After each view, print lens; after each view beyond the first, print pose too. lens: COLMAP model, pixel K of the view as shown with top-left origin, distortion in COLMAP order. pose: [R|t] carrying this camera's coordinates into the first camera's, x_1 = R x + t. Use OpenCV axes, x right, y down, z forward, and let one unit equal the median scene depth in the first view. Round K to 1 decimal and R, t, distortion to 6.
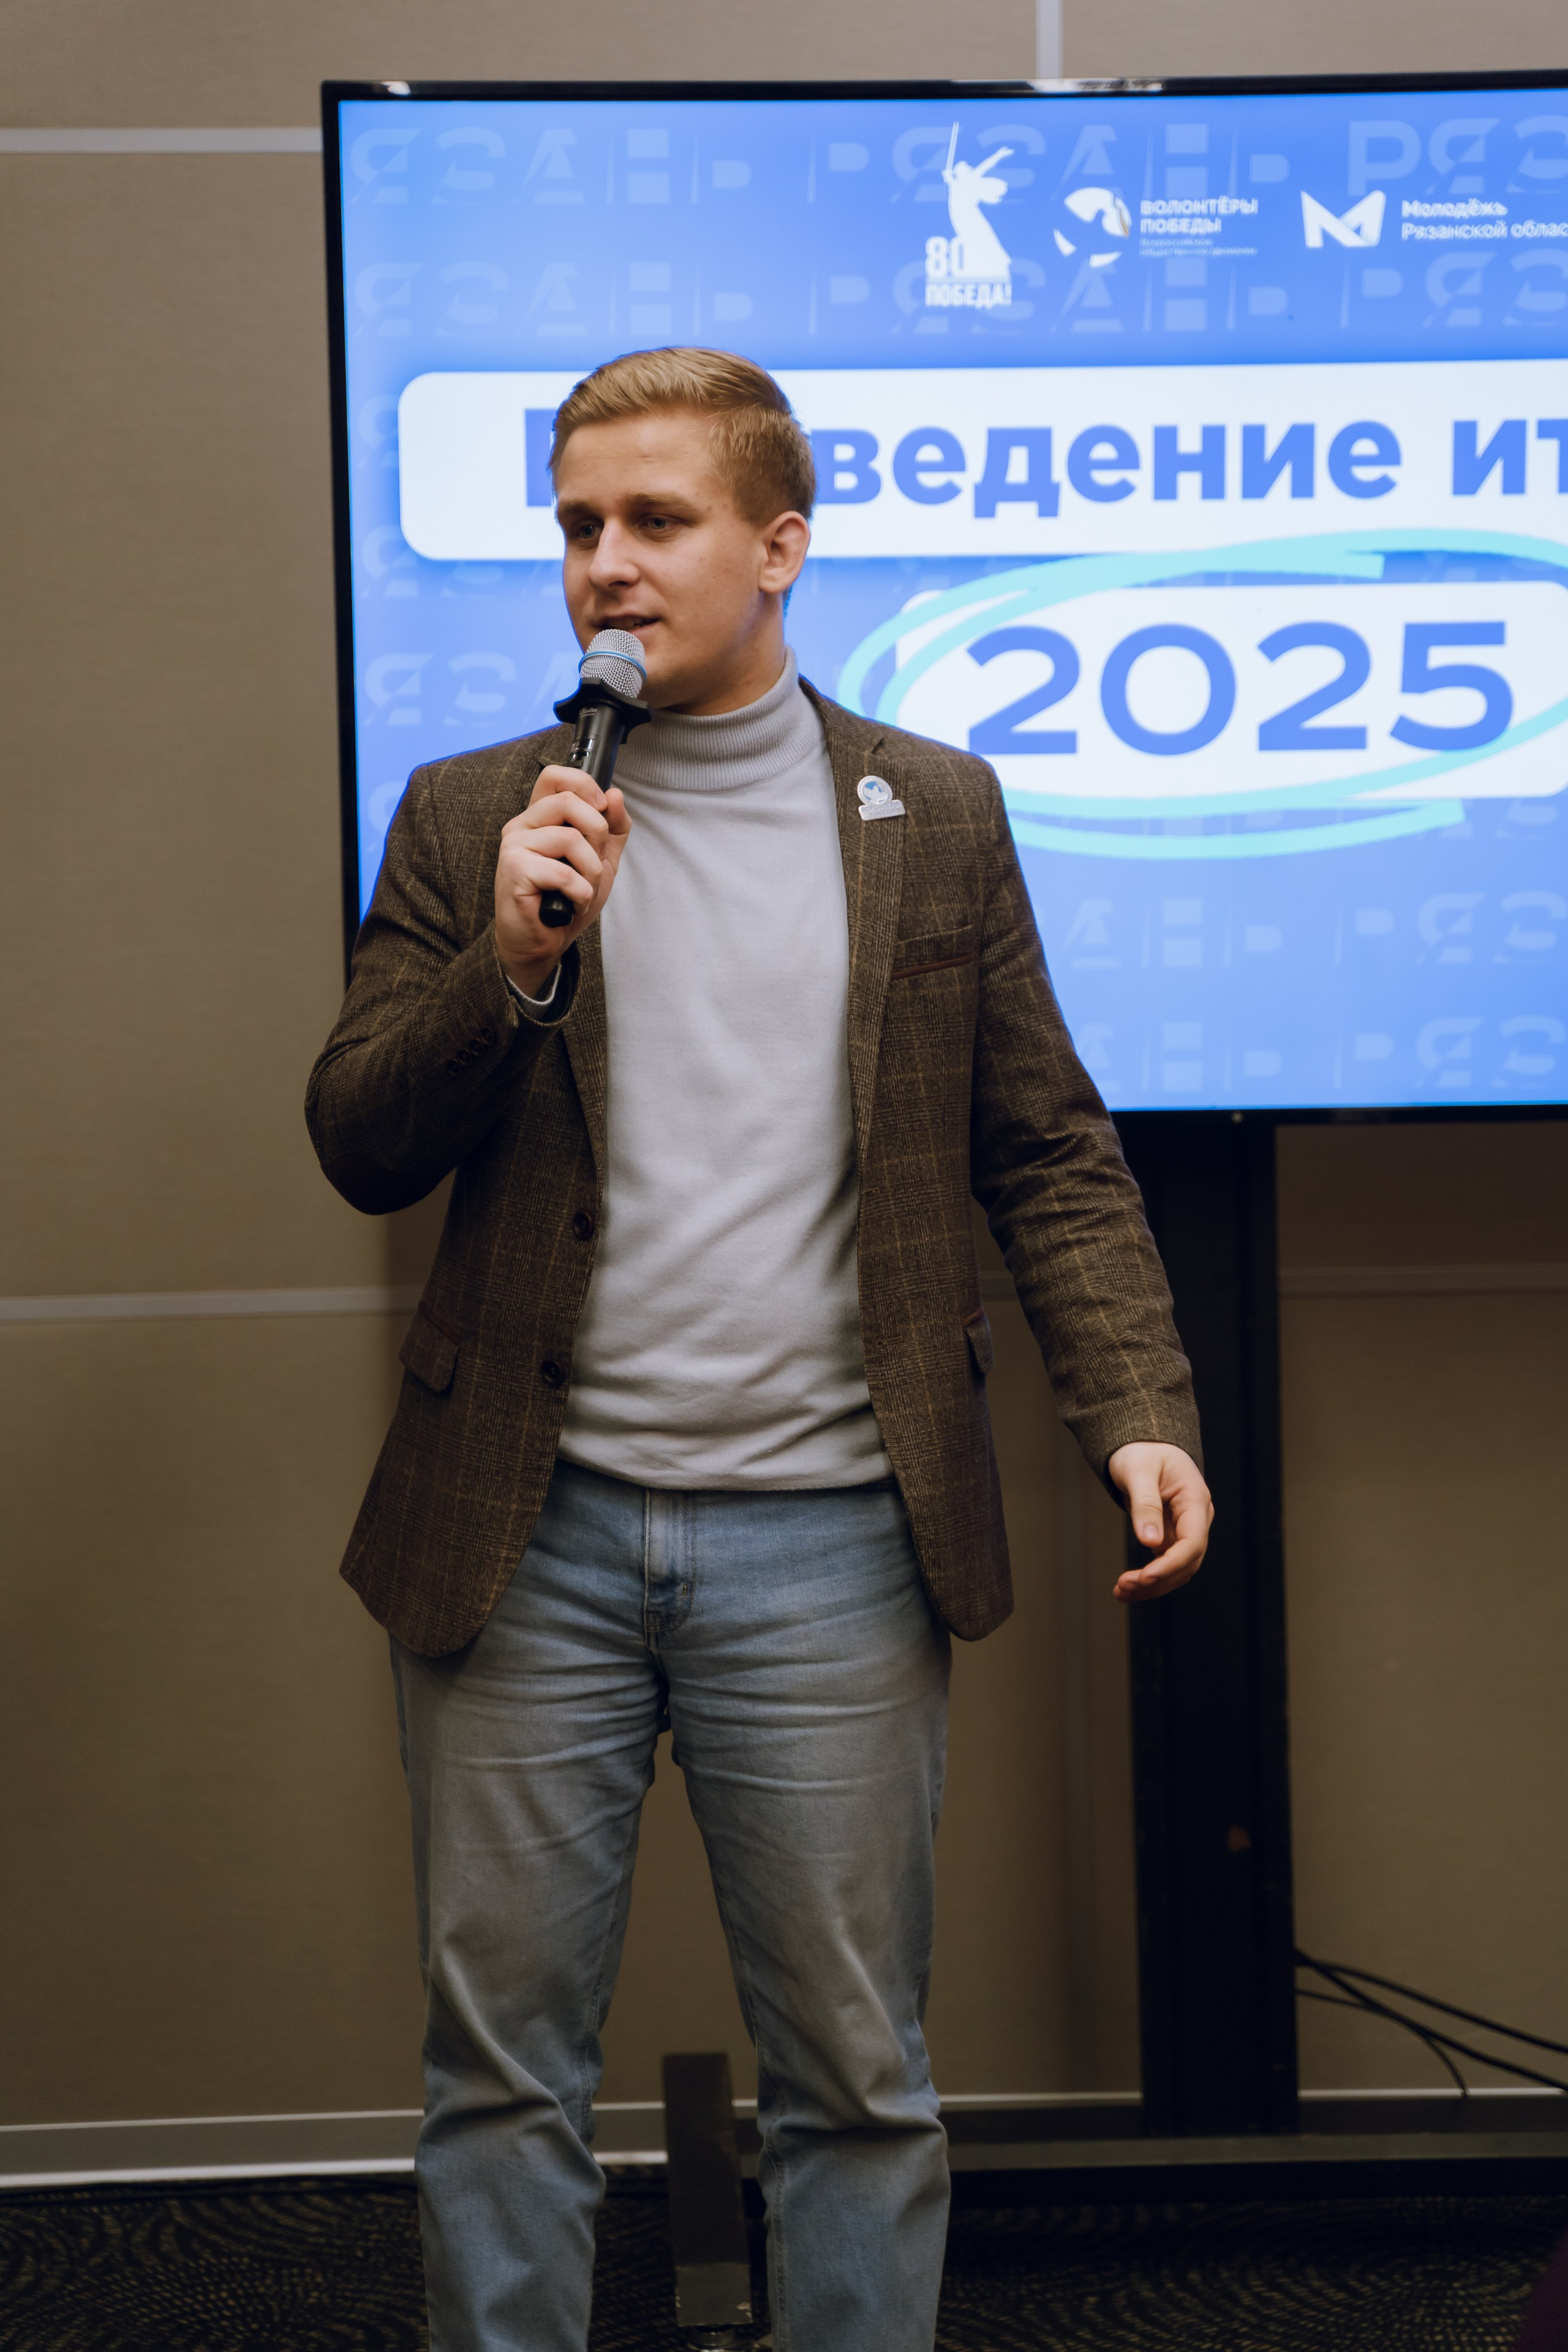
lens RADIAL K [[5744.4, 0, 792.2], [0, 5744.4, 1228.9], [0, 0, 1]] dist [0.347860, 0.000000]
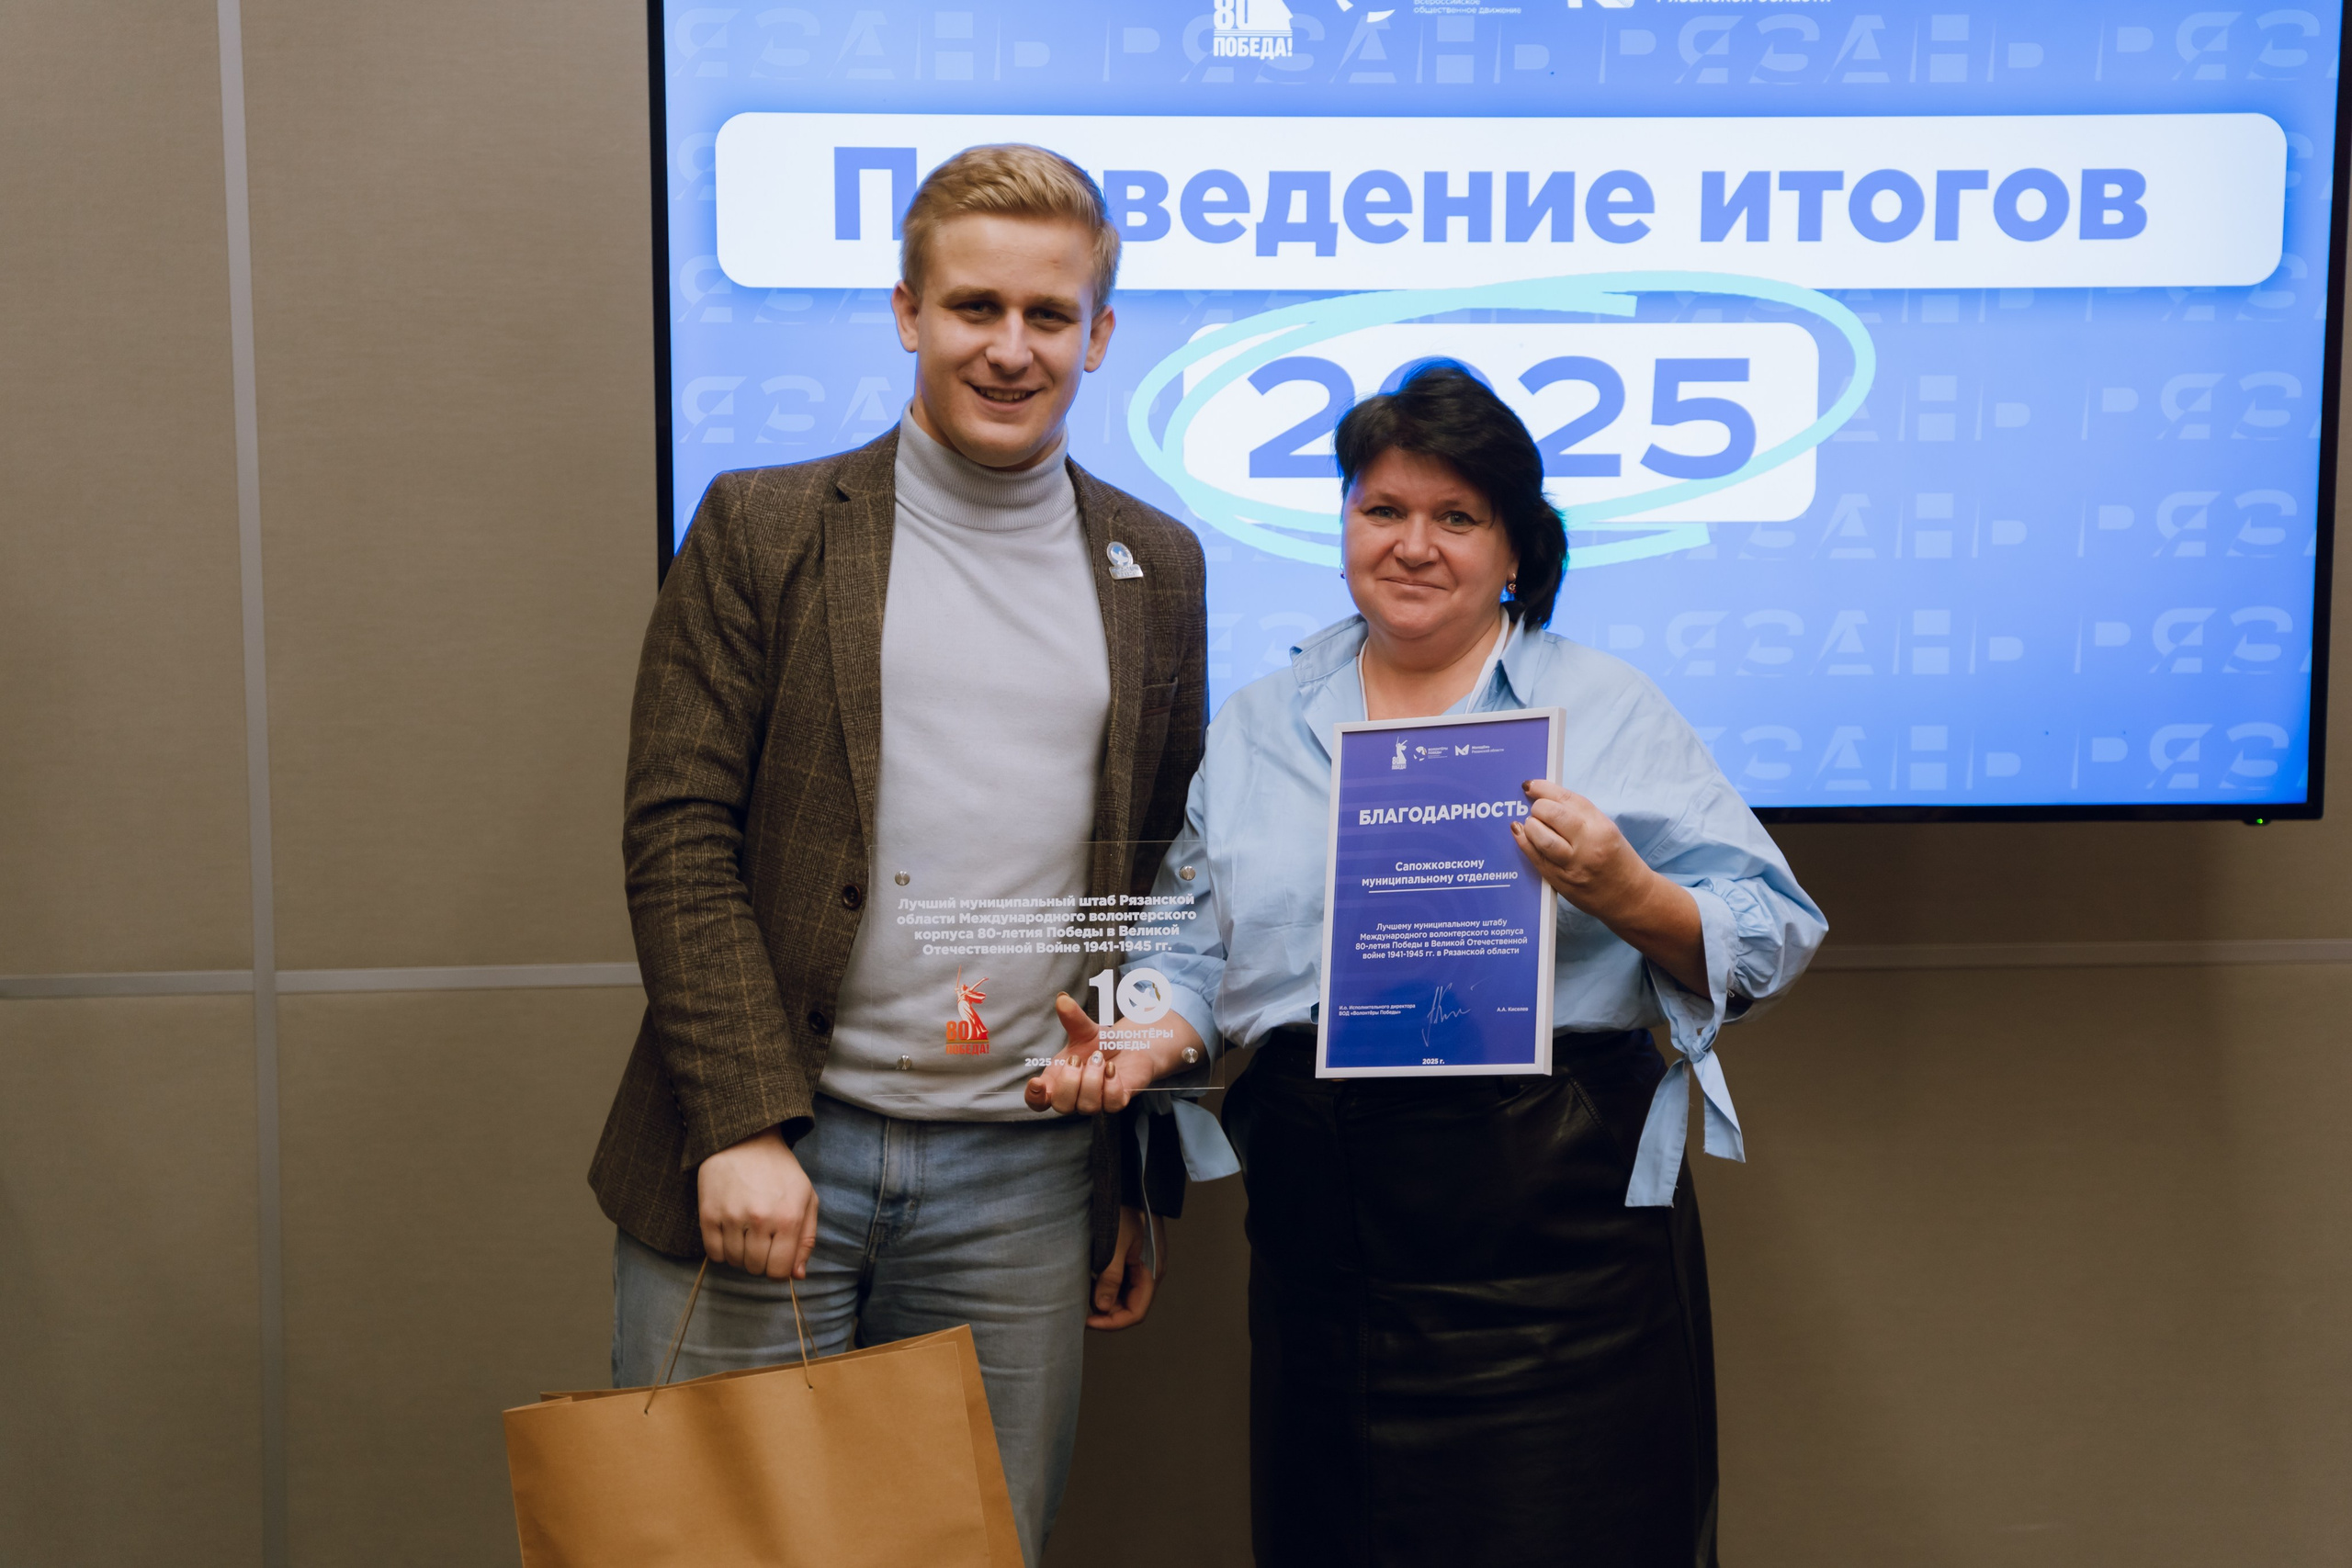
lens RADIAL K [[4735.7, 0, 1217.7], [0, 4735.7, 866.4], [0, 0, 1]] dist [0.223514, 0.000000]
pose [[0.999207, 0.006888, 0.039211, -0.009351], [-0.006986, 0.999973, 0.002350, -0.012171], [-0.039194, -0.002622, 0.999228, 0.122462]]
